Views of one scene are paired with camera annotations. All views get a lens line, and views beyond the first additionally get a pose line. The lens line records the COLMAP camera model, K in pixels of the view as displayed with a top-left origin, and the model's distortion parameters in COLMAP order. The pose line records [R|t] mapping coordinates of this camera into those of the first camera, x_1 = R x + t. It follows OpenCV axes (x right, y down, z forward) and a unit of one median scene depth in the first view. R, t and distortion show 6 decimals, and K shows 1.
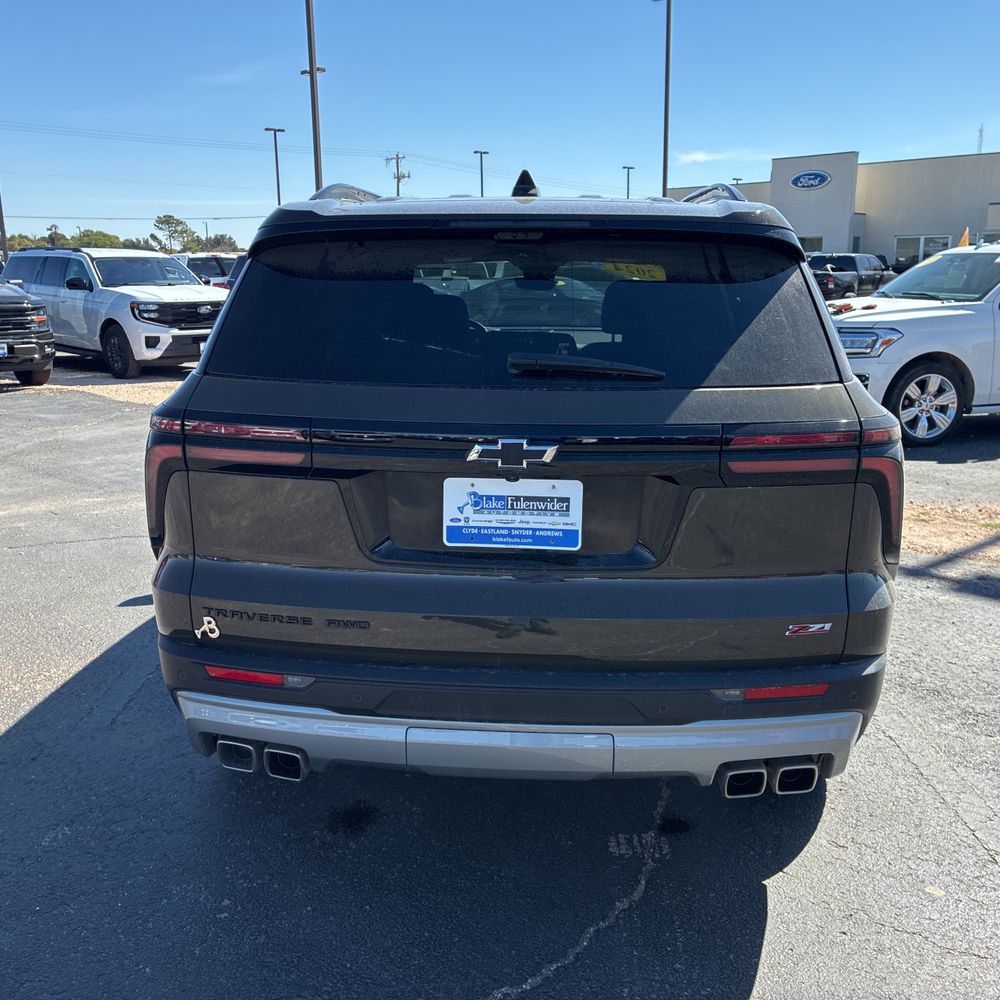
lens RADIAL K [[1014.1, 0, 480.8], [0, 1014.1, 494.1], [0, 0, 1]] dist [0.031994, -0.009153]
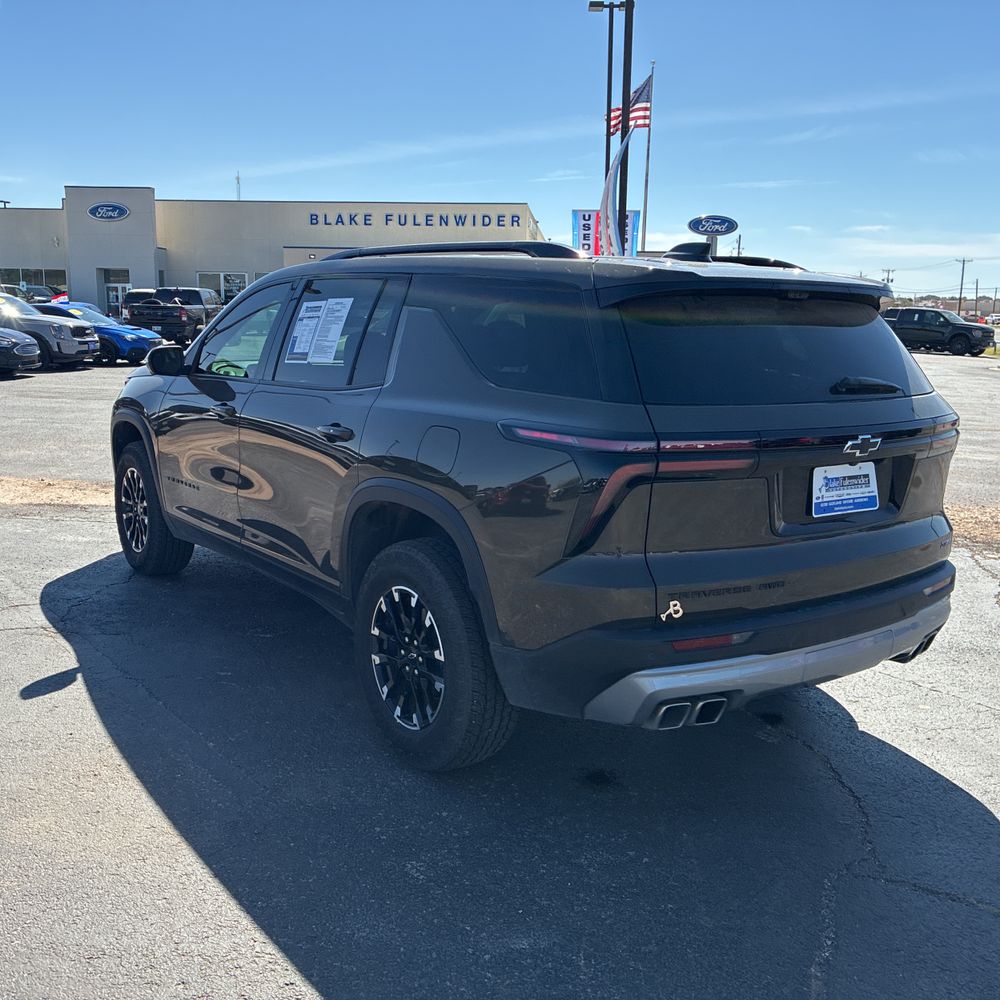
lens RADIAL K [[1022.0, 0, 494.3], [0, 1022.0, 497.2], [0, 0, 1]] dist [0.032052, -0.007420]
pose [[0.775178, -0.098513, 0.624014, -0.696872], [0.116125, 0.993155, 0.012533, -0.024800], [-0.620978, 0.062748, 0.781312, 0.101992]]
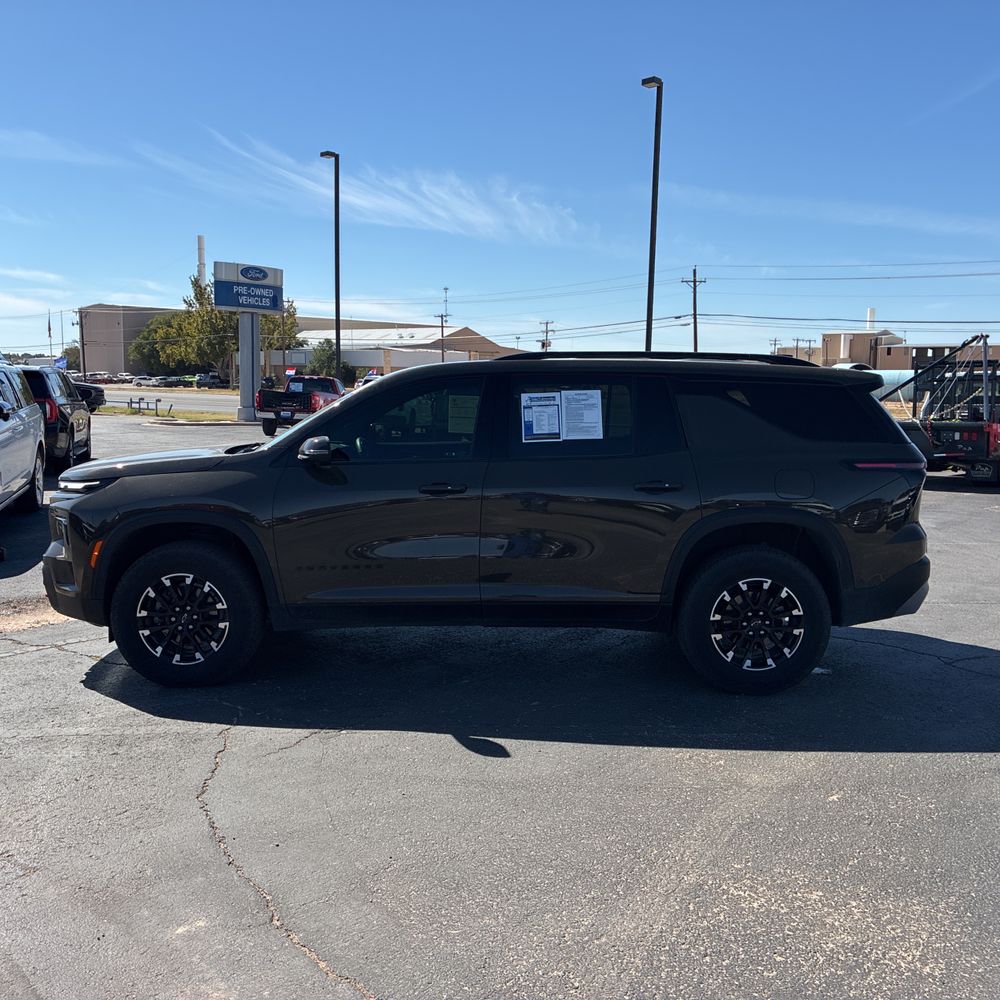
lens RADIAL K [[1022.0, 0, 494.3], [0, 1022.0, 497.2], [0, 0, 1]] dist [0.032052, -0.007420]
pose [[-0.038230, -0.115902, 0.992525, -1.532995], [0.212440, 0.969603, 0.121409, -0.287537], [-0.976426, 0.215493, -0.012446, 1.180011]]
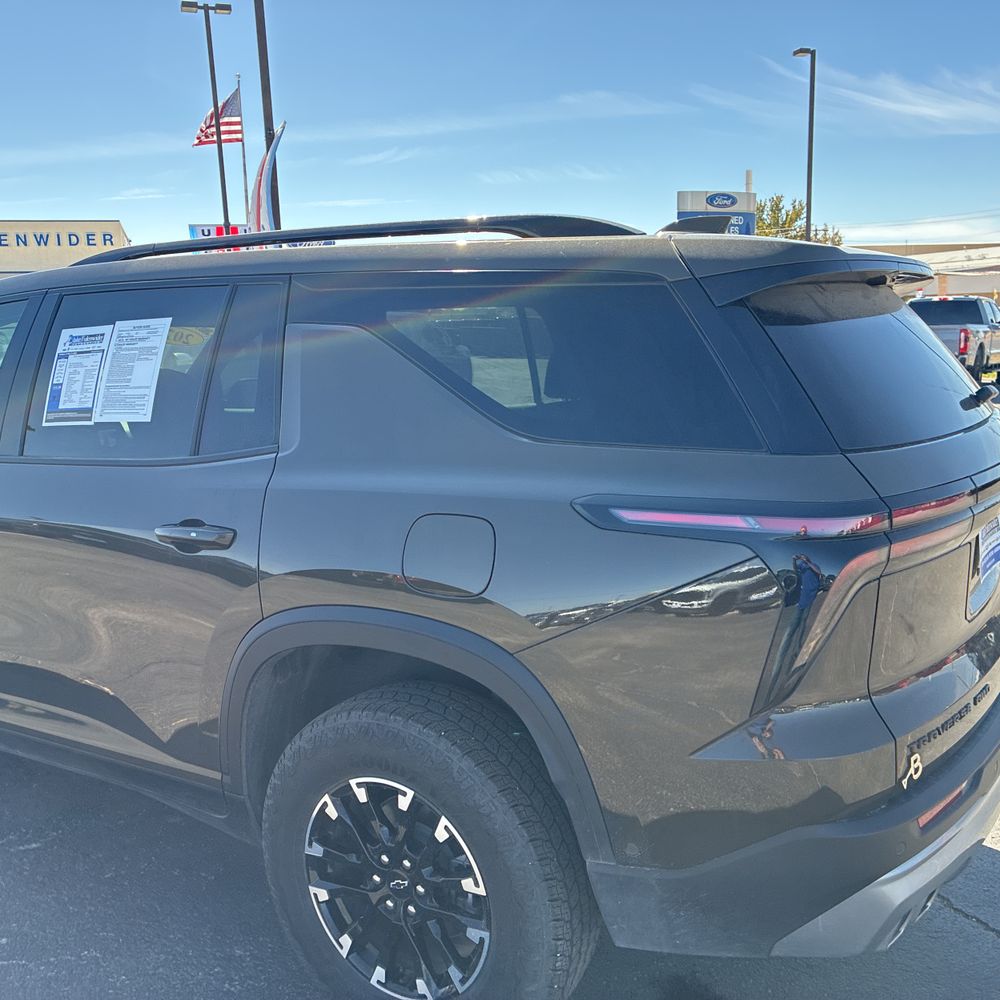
lens RADIAL K [[1014.8, 0, 498.6], [0, 1014.8, 496.0], [0, 0, 1]] dist [0.020706, 0.009577]
pose [[0.477497, -0.160949, 0.863766, -0.624299], [0.219180, 0.973820, 0.060292, -0.110374], [-0.850856, 0.160531, 0.500273, 0.500514]]
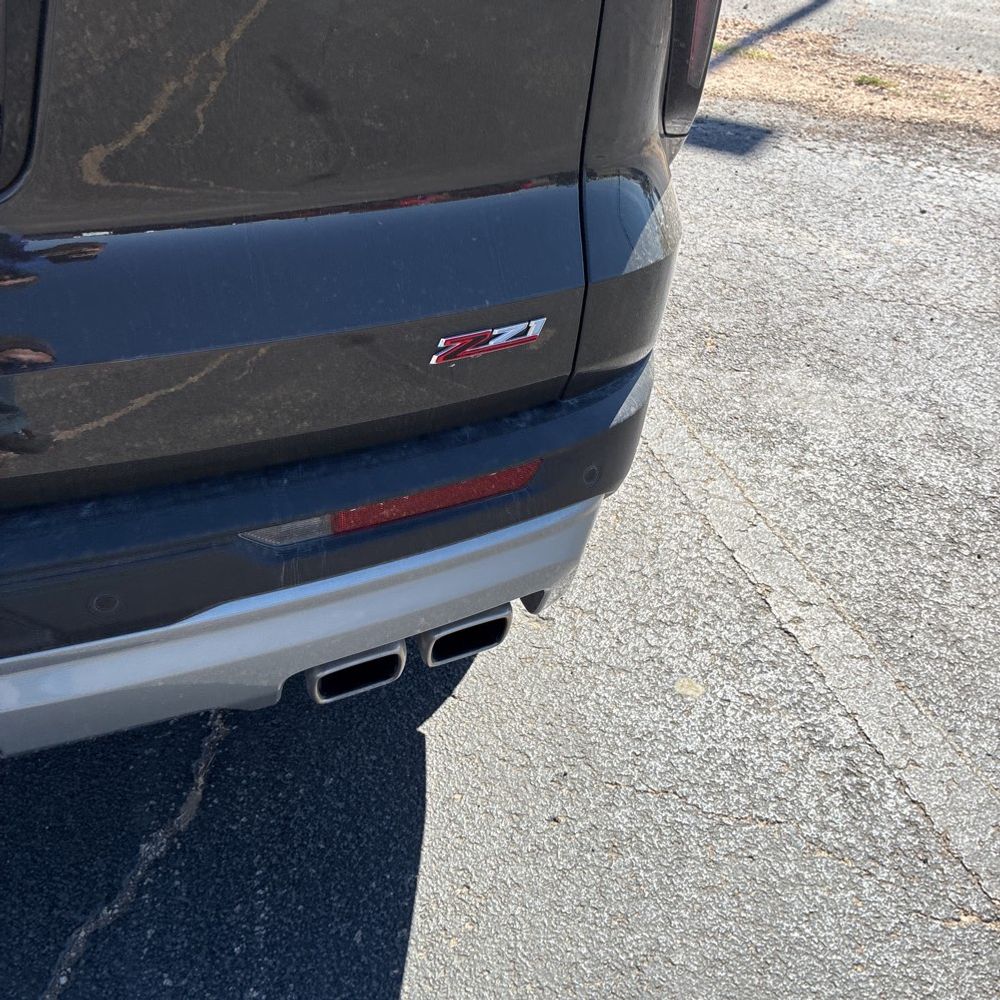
lens RADIAL K [[1014.8, 0, 498.6], [0, 1014.8, 496.0], [0, 0, 1]] dist [0.020706, 0.009577]
pose [[0.948044, -0.147324, 0.281970, 0.125780], [0.015269, 0.906365, 0.422220, 0.017502], [-0.317771, -0.395978, 0.861524, 0.388164]]
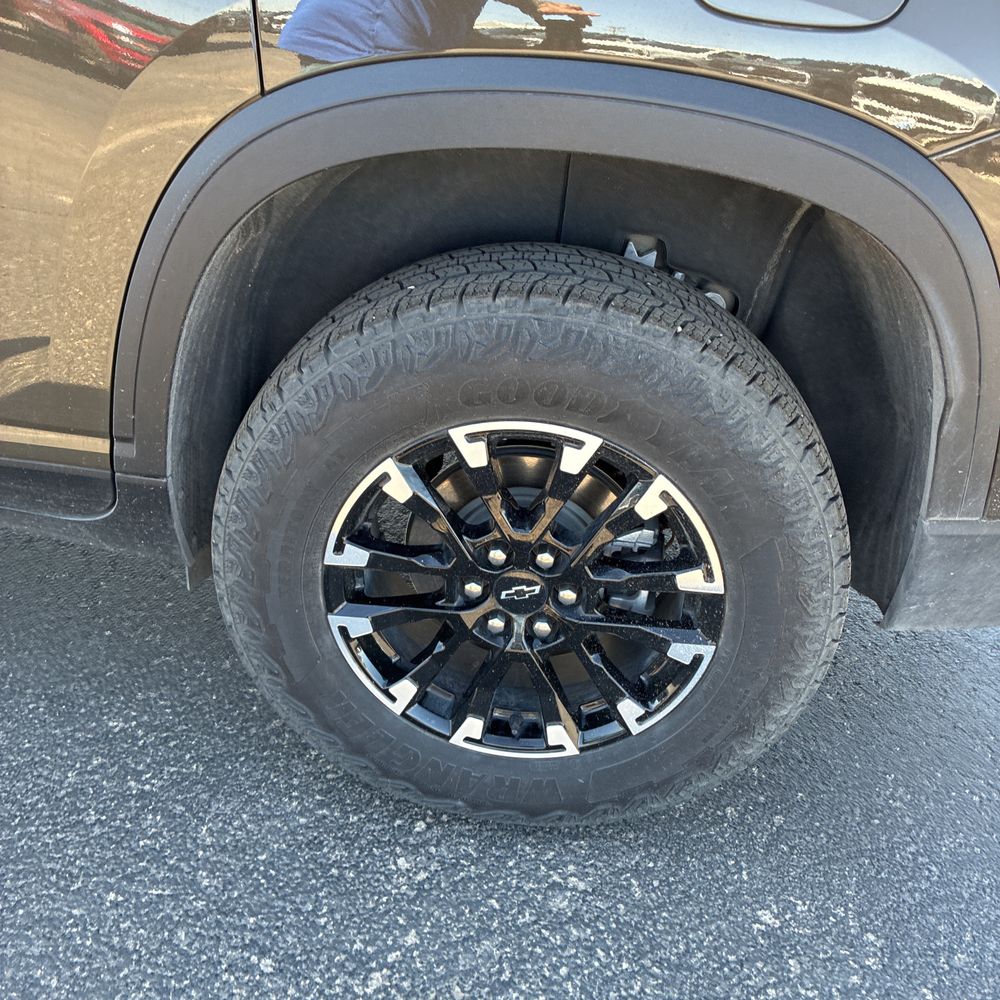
lens RADIAL K [[1014.8, 0, 498.6], [0, 1014.8, 496.0], [0, 0, 1]] dist [0.020706, 0.009577]
pose [[0.040932, -0.496877, 0.866855, -0.469855], [0.122269, 0.863553, 0.489210, -0.067883], [-0.991653, 0.085965, 0.096100, 0.831253]]
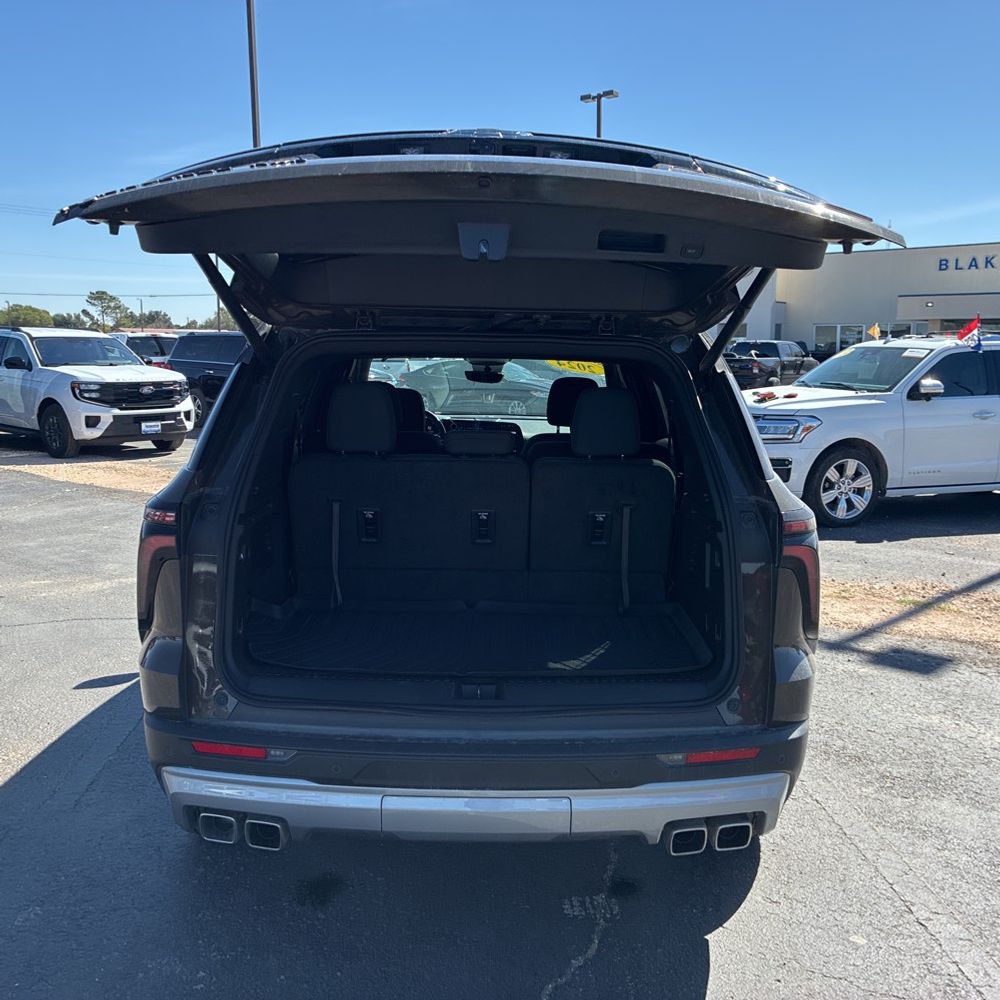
lens RADIAL K [[1014.8, 0, 498.6], [0, 1014.8, 496.0], [0, 0, 1]] dist [0.020706, 0.009577]
pose [[0.996836, 0.001124, 0.079481, -0.020307], [0.004727, 0.997292, -0.073387, -0.005897], [-0.079348, 0.073530, 0.994131, -0.066052]]
